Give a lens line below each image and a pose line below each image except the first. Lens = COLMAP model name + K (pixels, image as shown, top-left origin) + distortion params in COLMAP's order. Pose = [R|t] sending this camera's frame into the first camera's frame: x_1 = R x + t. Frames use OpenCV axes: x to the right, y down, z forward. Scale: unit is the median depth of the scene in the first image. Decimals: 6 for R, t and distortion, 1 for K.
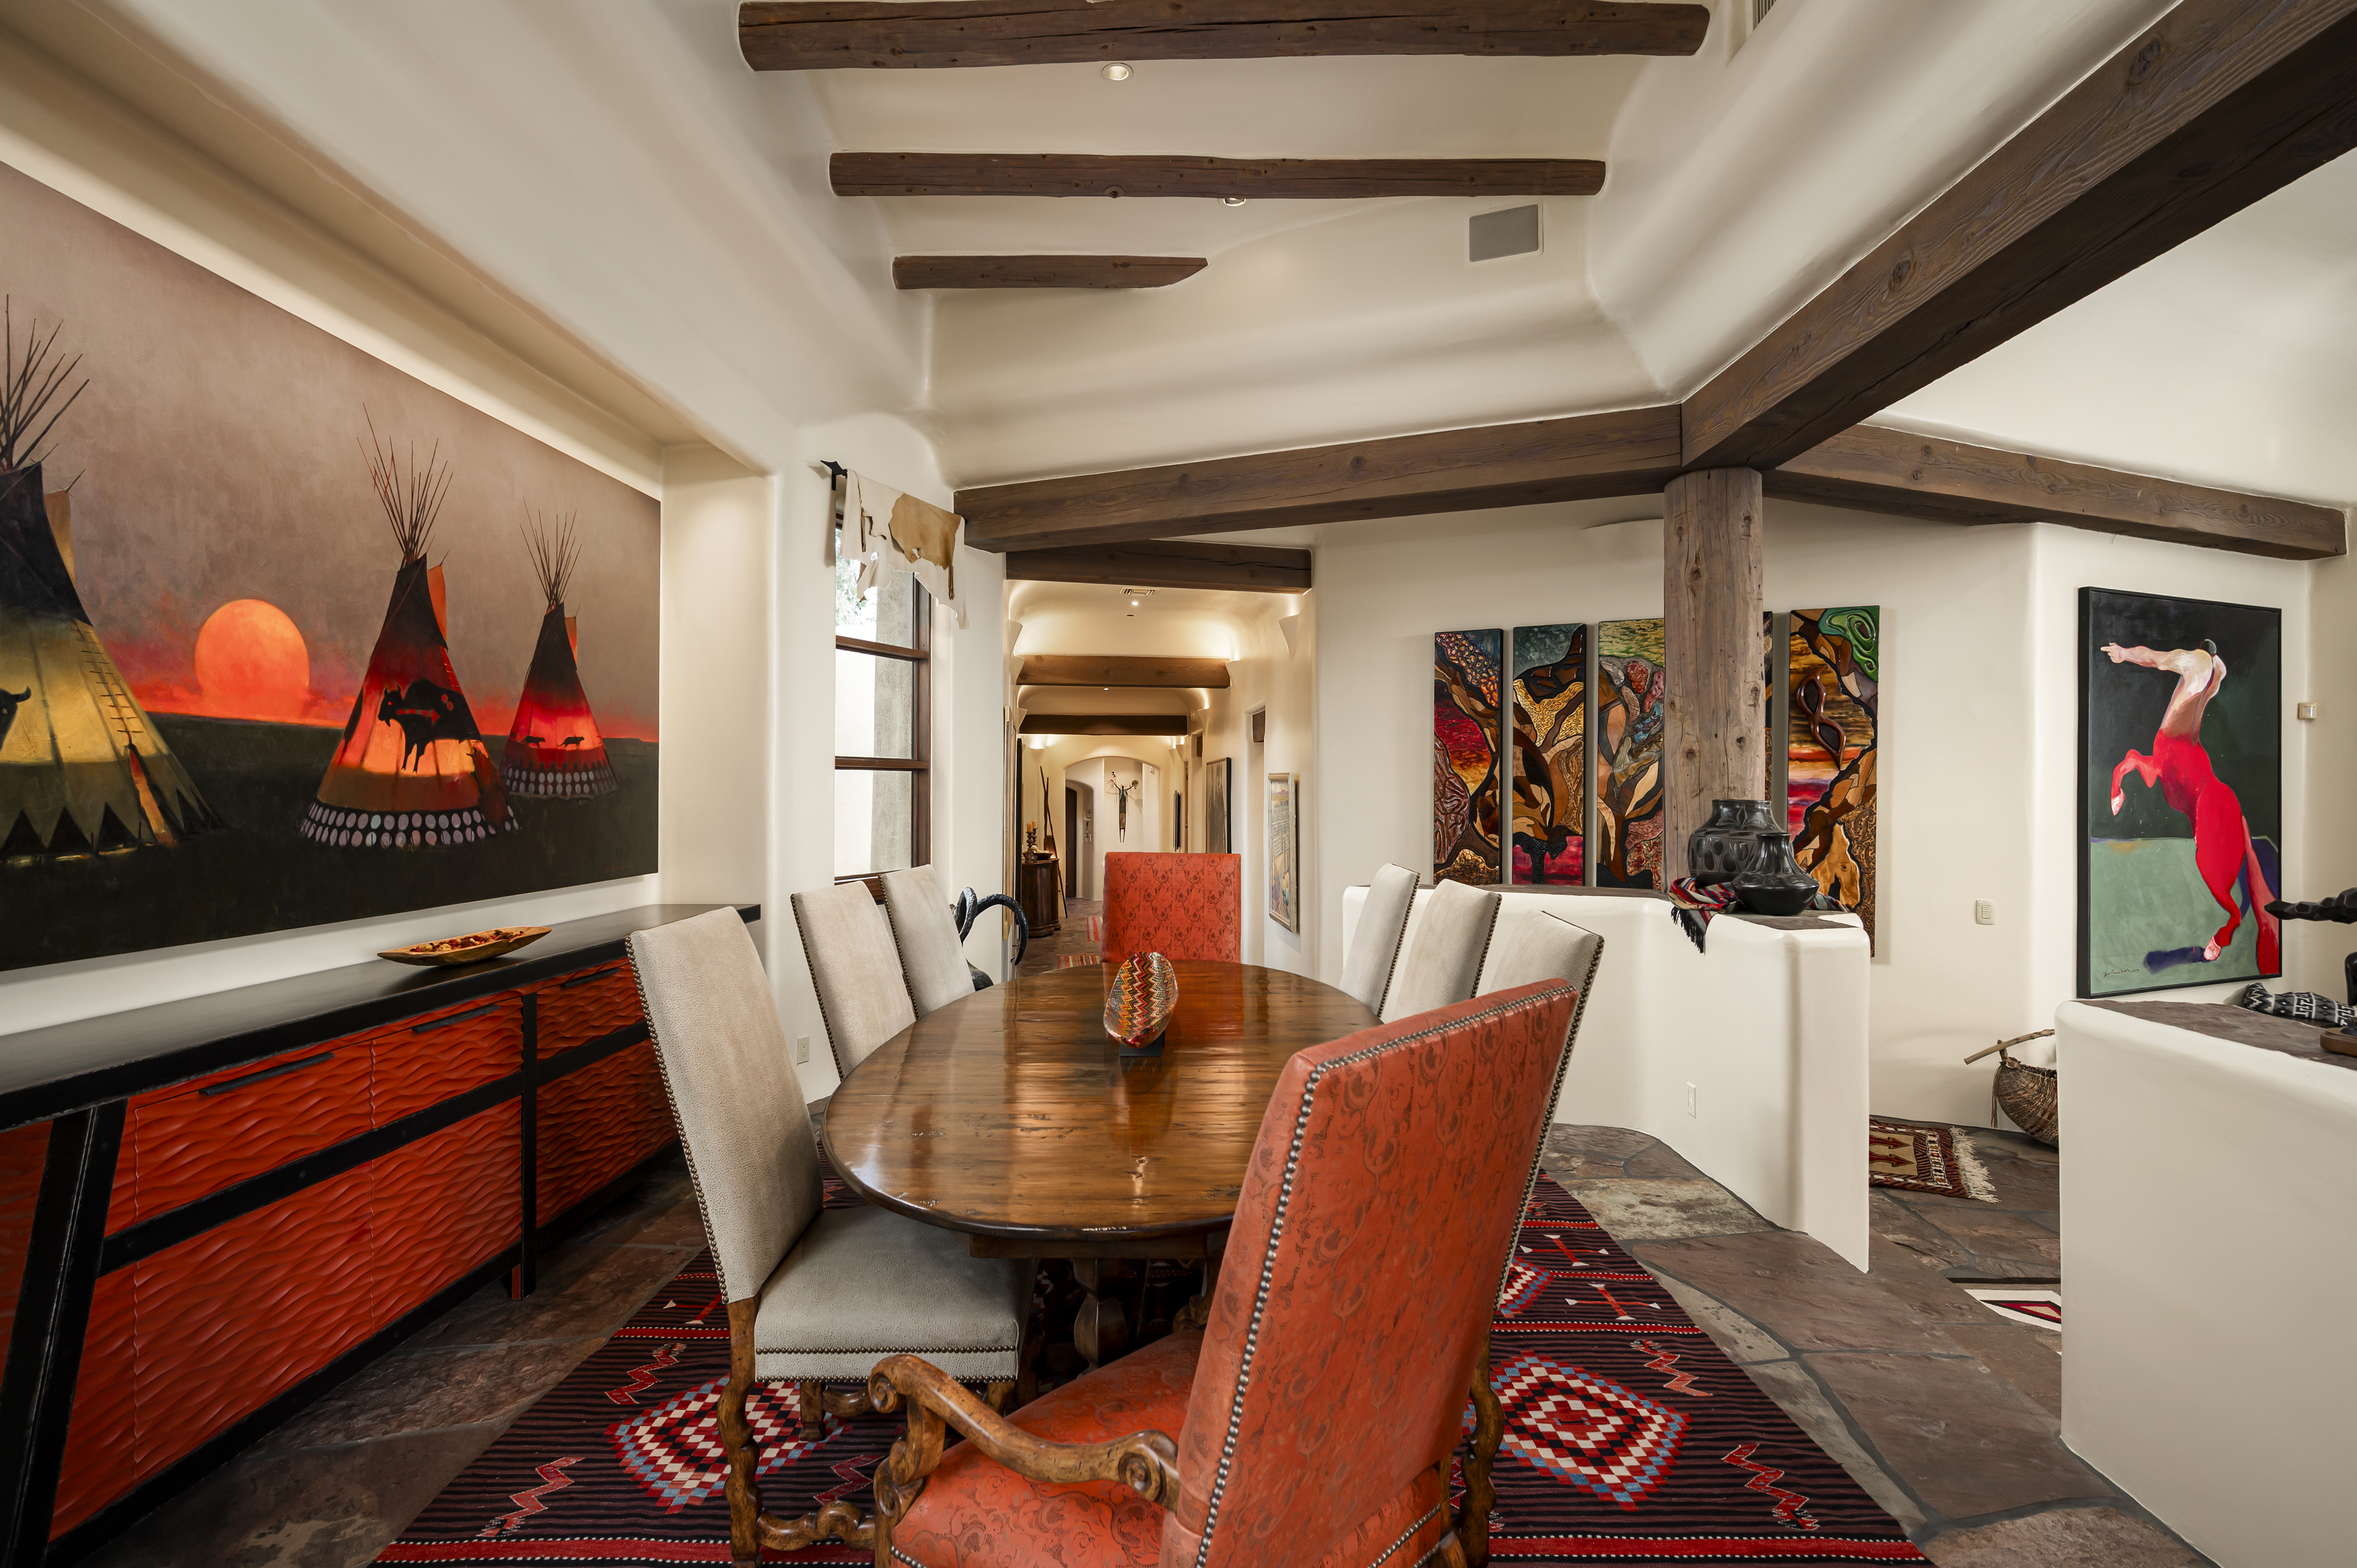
lens RADIAL K [[1126.1, 0, 1177.6], [0, 1126.1, 786.1], [0, 0, 1]] dist [-0.001095, -0.000129]
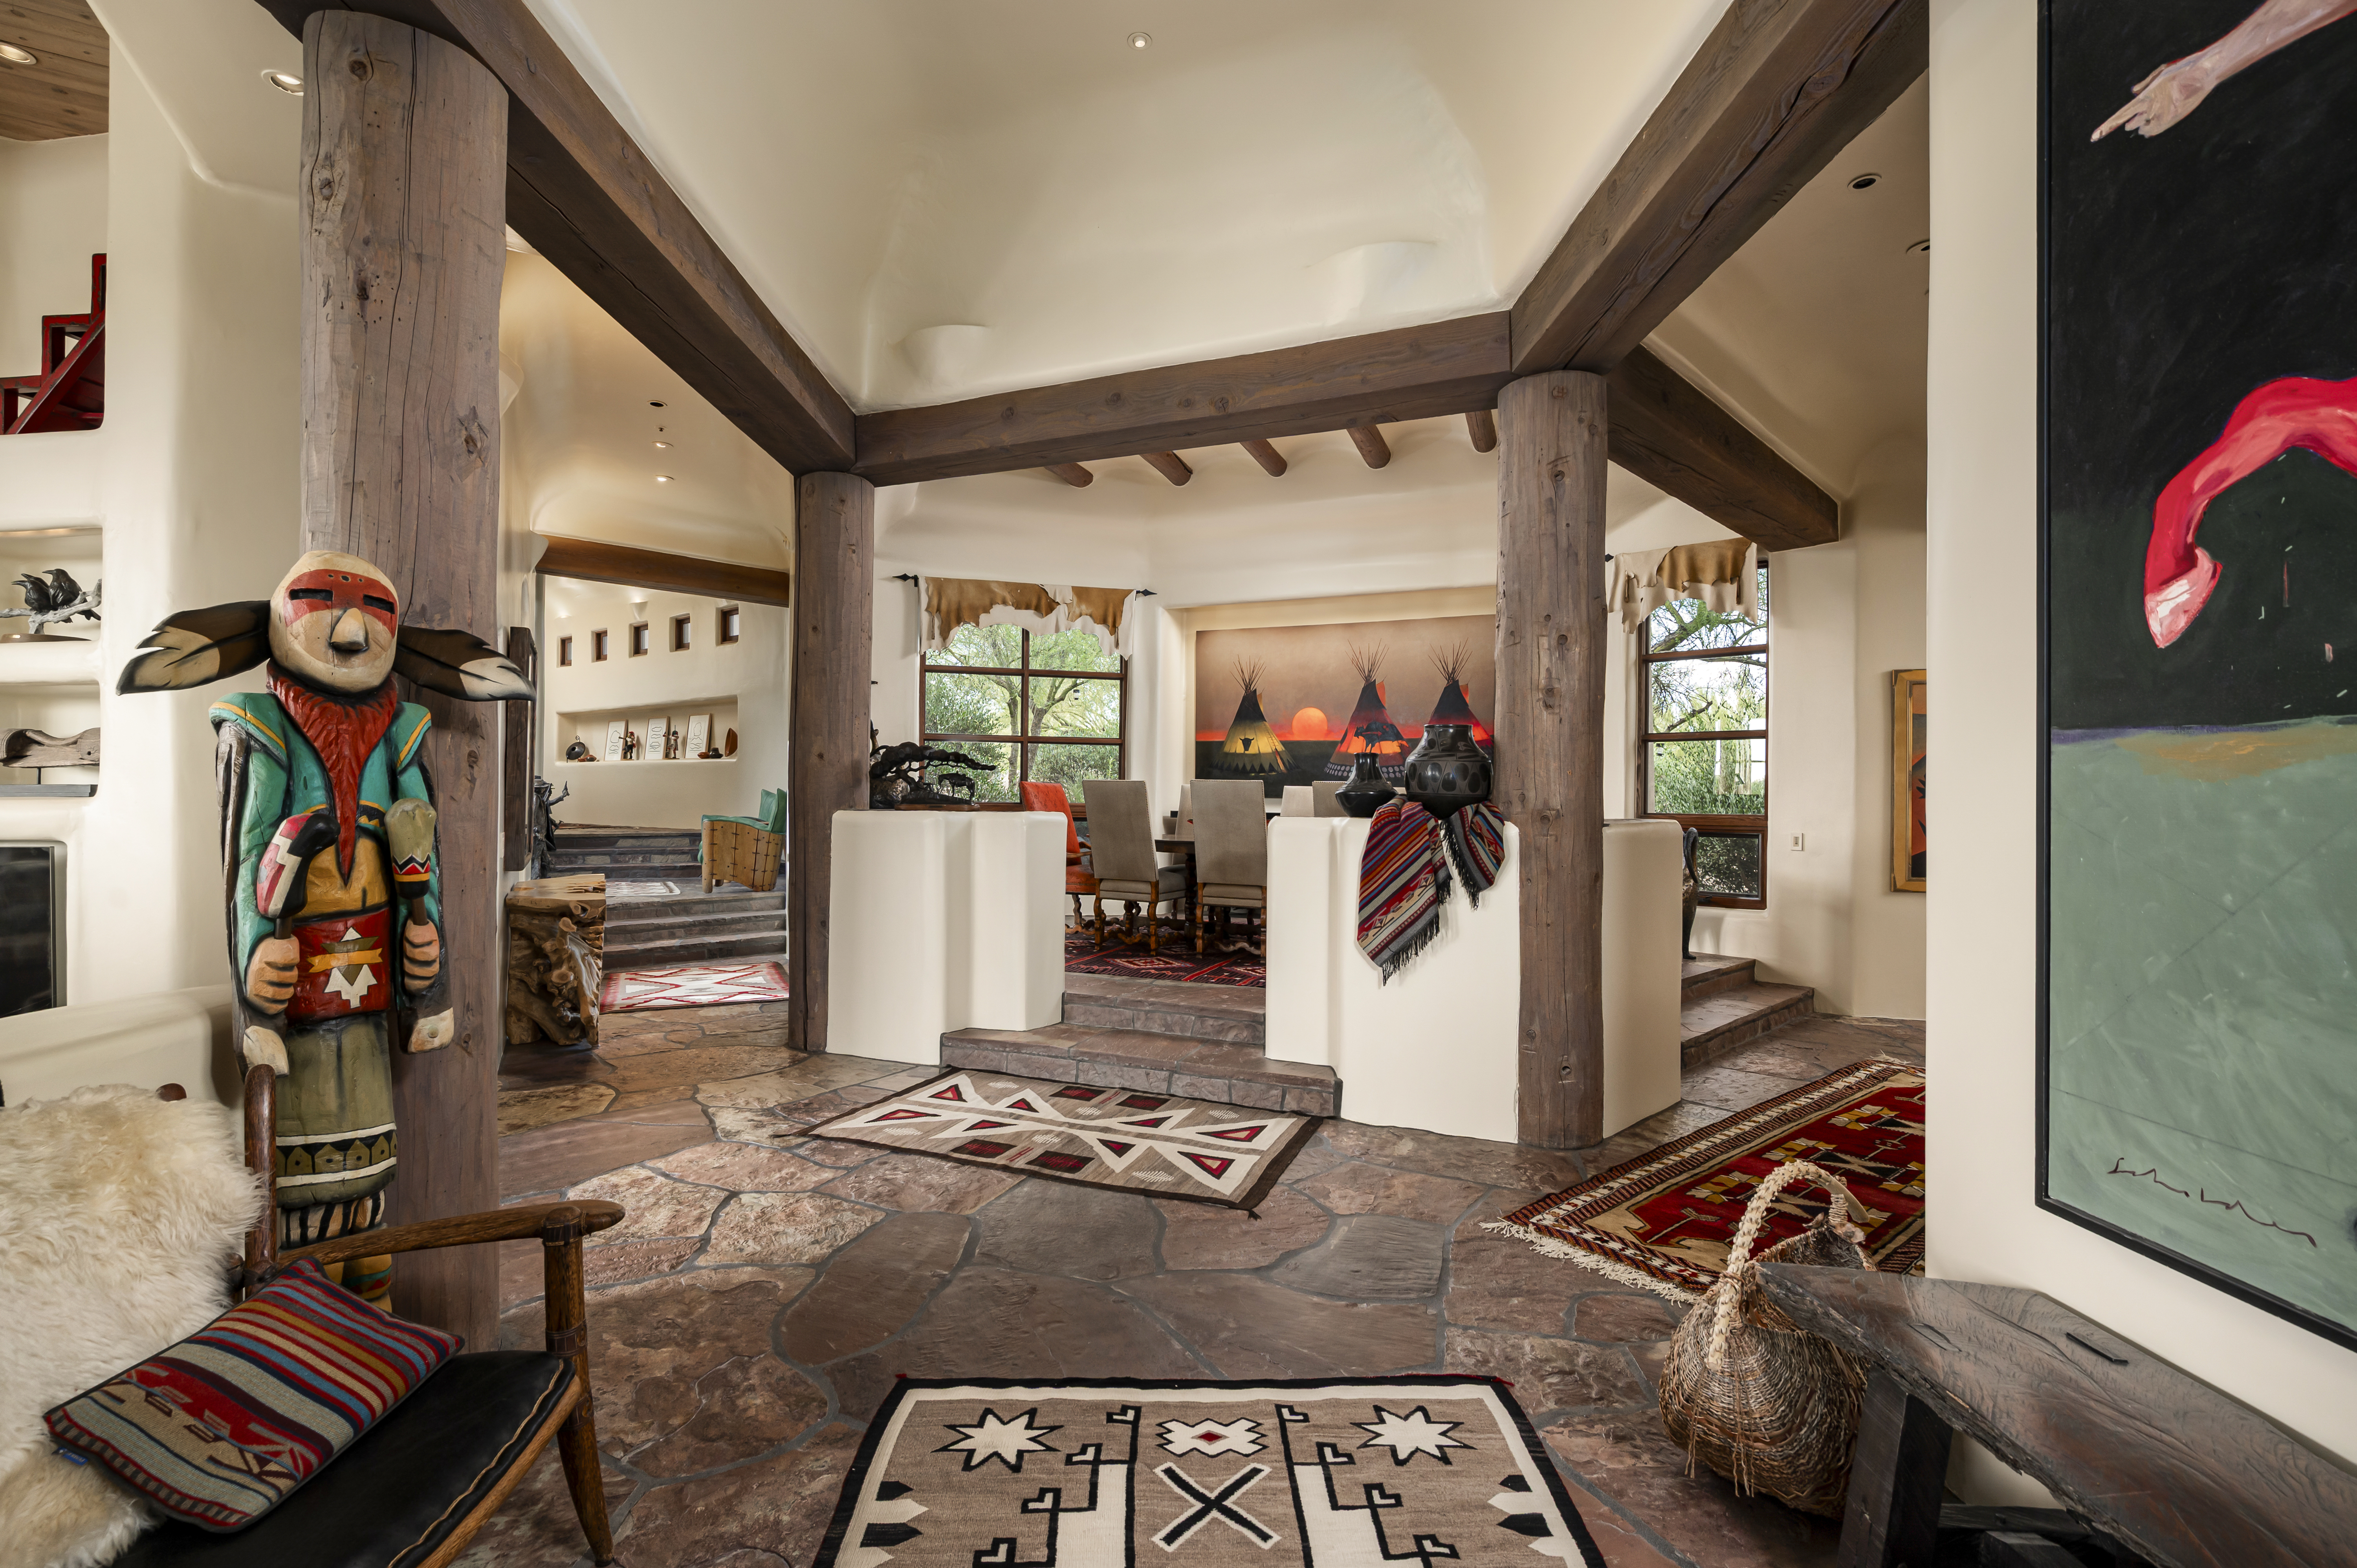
lens RADIAL K [[1054.8, 0, 1178.5], [0, 1054.8, 784.0], [0, 0, 1]] dist [0.019042, 0.000143]
pose [[-0.366869, -0.018930, -0.930080, 2.154897], [-0.008586, 0.999819, -0.016962, 0.124695], [0.930233, 0.001763, -0.366966, 1.567618]]
